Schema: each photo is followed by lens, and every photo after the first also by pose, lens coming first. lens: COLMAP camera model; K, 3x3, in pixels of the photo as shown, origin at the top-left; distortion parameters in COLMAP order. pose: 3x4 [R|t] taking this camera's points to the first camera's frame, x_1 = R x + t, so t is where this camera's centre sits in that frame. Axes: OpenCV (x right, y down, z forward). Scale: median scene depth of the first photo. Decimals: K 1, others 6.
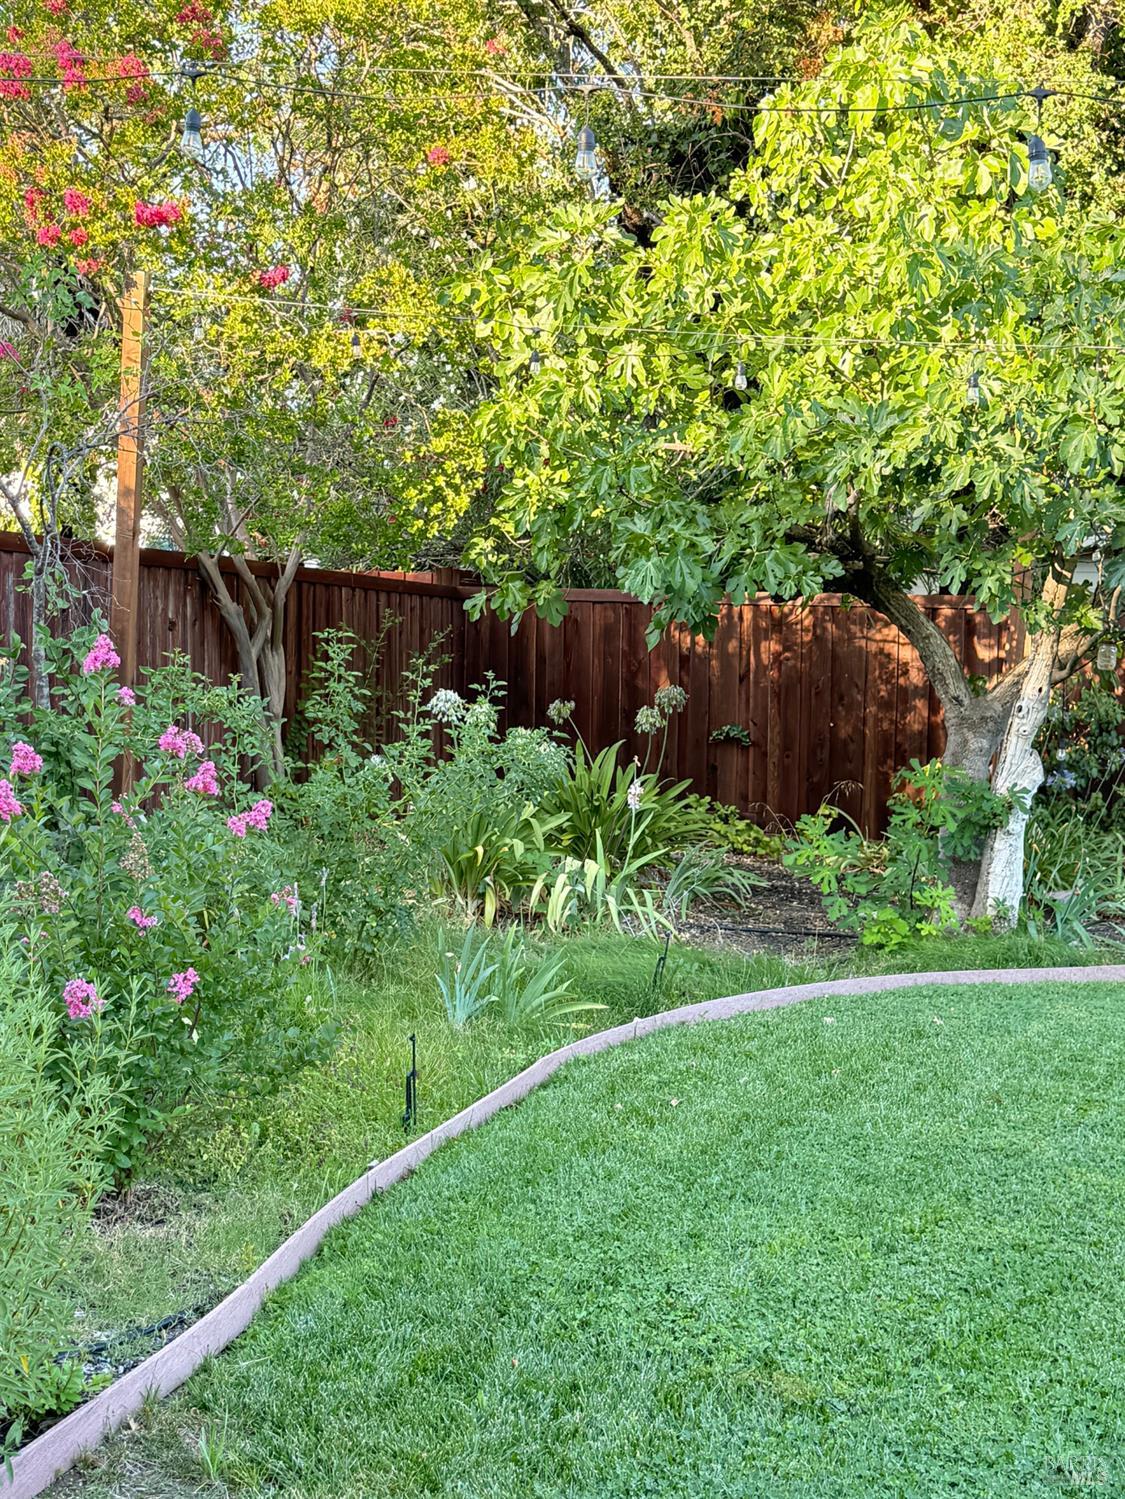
lens RADIAL K [[2007.0, 0, 562.6], [0, 2007.0, 761.8], [0, 0, 1]] dist [0.055037, 0.000000]
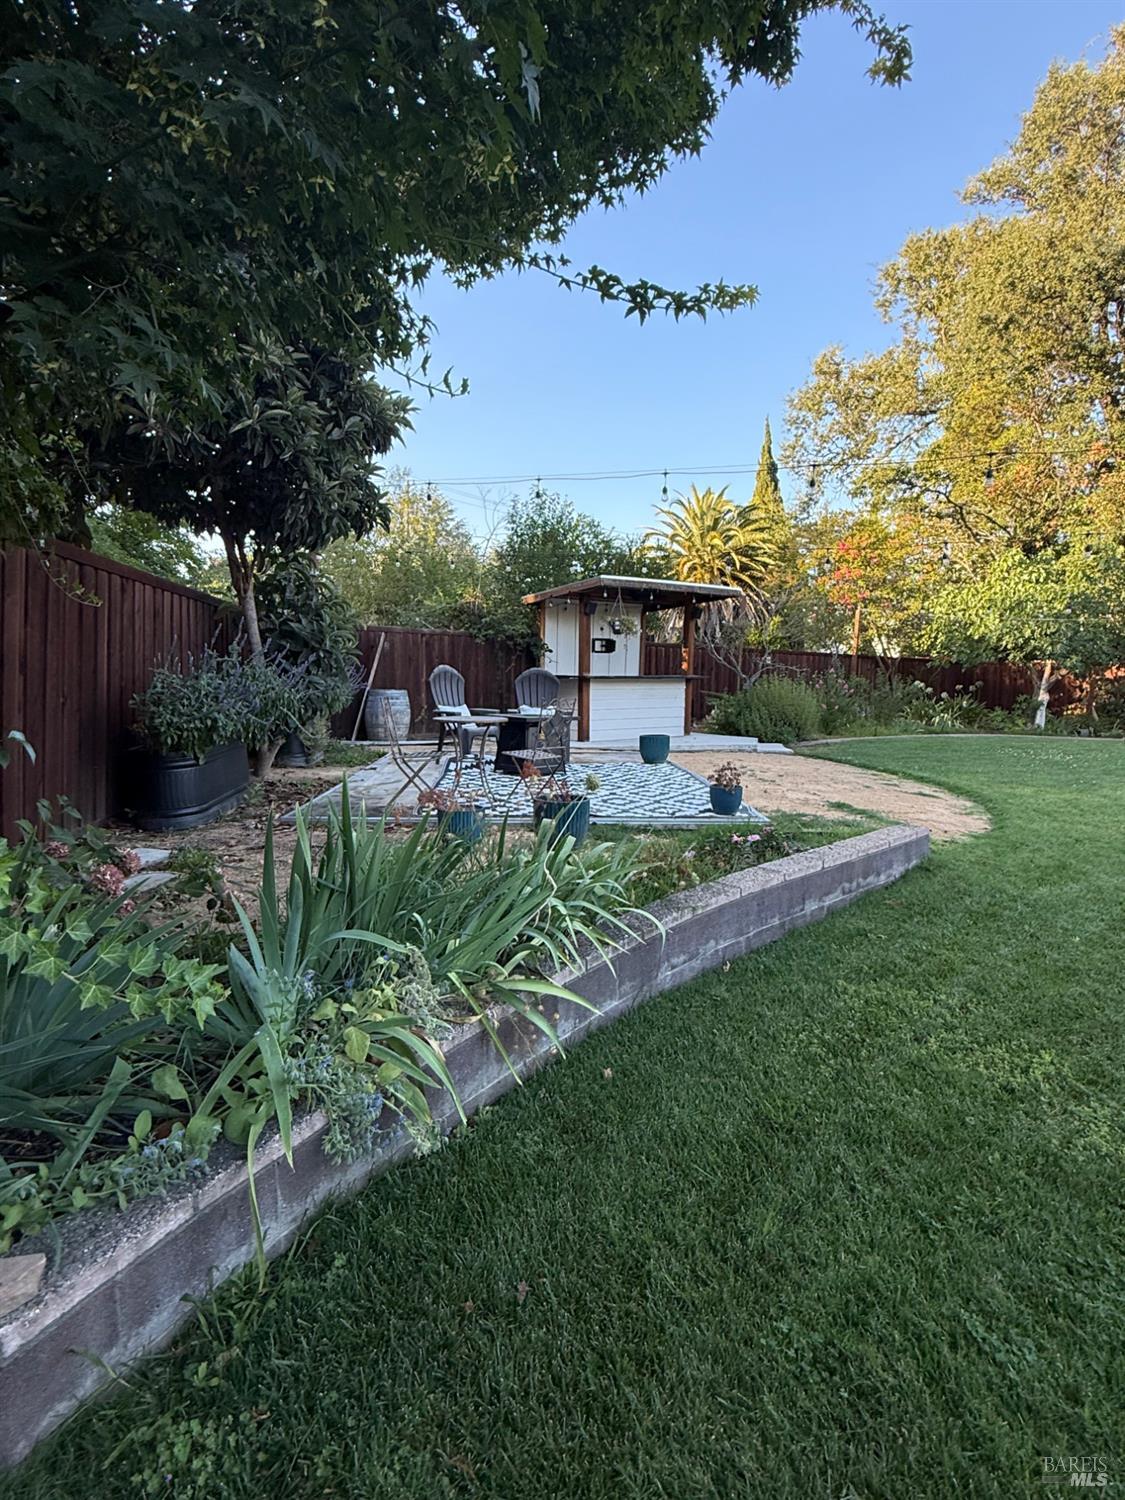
lens RADIAL K [[761.8, 0, 564.5], [0, 761.8, 745.5], [0, 0, 1]] dist [0.000066, -0.000495]
pose [[0.788165, 0.047433, -0.613633, 0.448520], [-0.036048, 0.998872, 0.030911, 0.106195], [0.614407, -0.002242, 0.788986, -1.151452]]
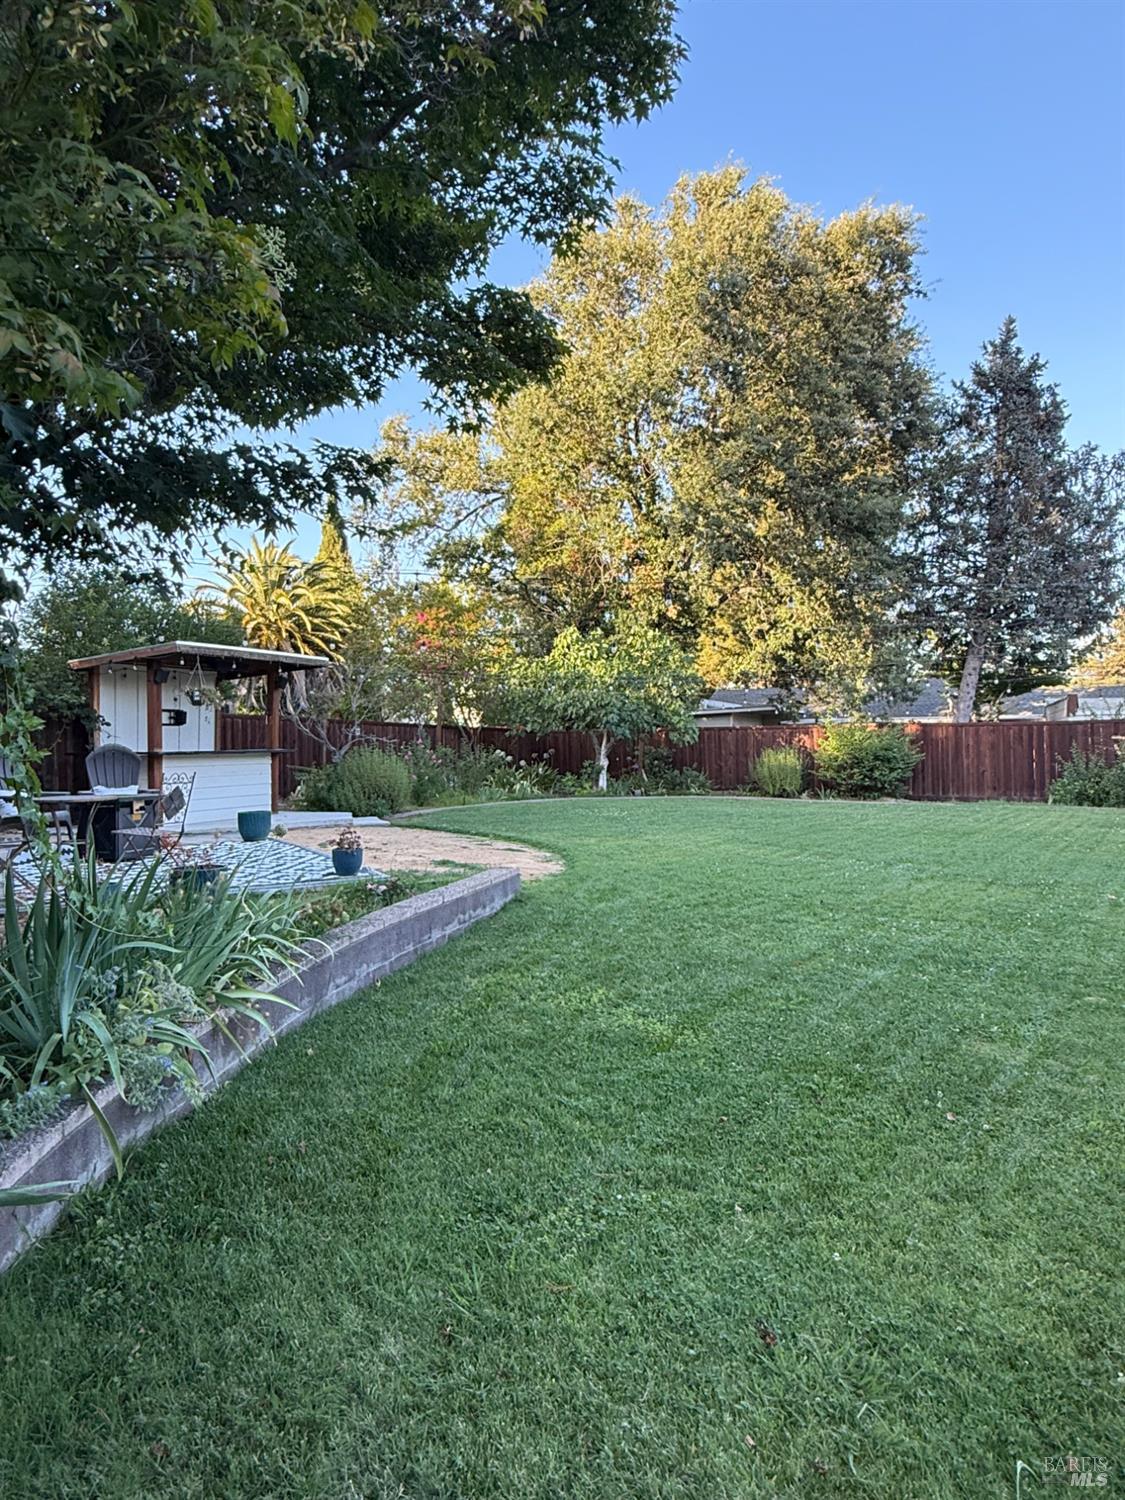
lens RADIAL K [[890.4, 0, 560.1], [0, 890.4, 745.6], [0, 0, 1]] dist [-0.002163, 0.003446]
pose [[0.987080, -0.030183, -0.157360, 0.483773], [0.019526, 0.997437, -0.068834, 0.121206], [0.159034, 0.064872, 0.985139, -1.332327]]
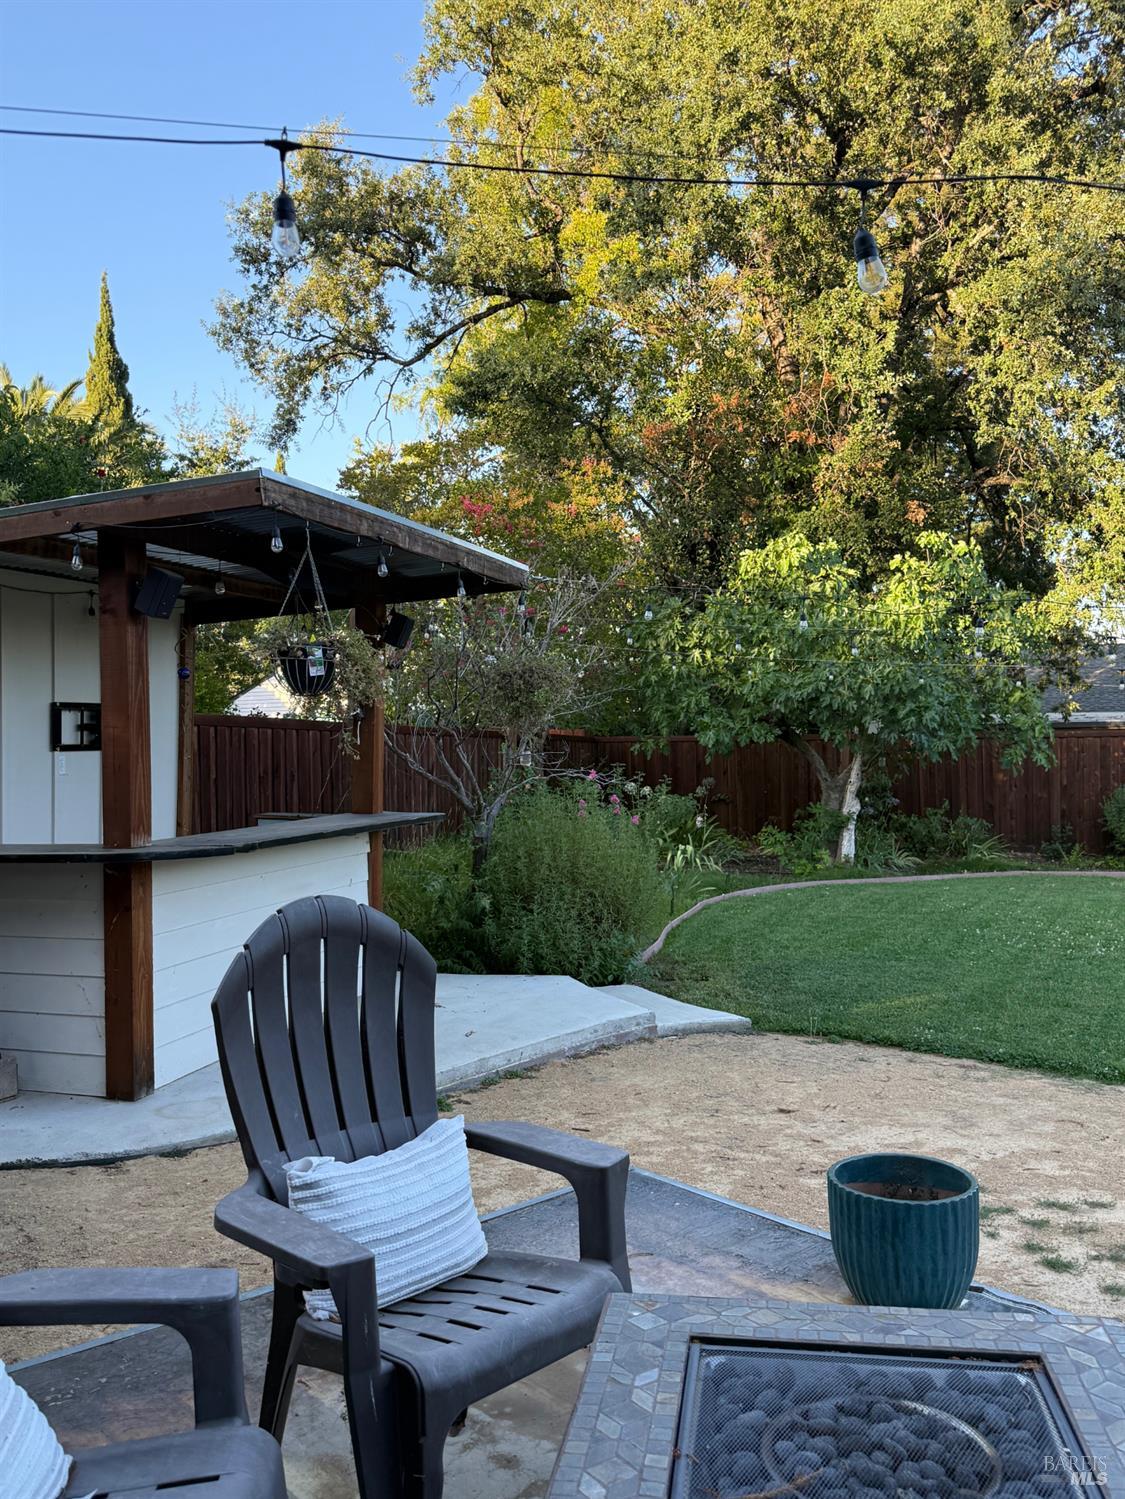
lens RADIAL K [[1252.9, 0, 542.6], [0, 1252.9, 760.8], [0, 0, 1]] dist [0.054131, -0.024754]
pose [[0.999375, -0.034508, -0.007676, -0.163053], [0.034051, 0.998000, -0.053259, 0.020142], [0.009498, 0.052965, 0.998551, -0.652947]]
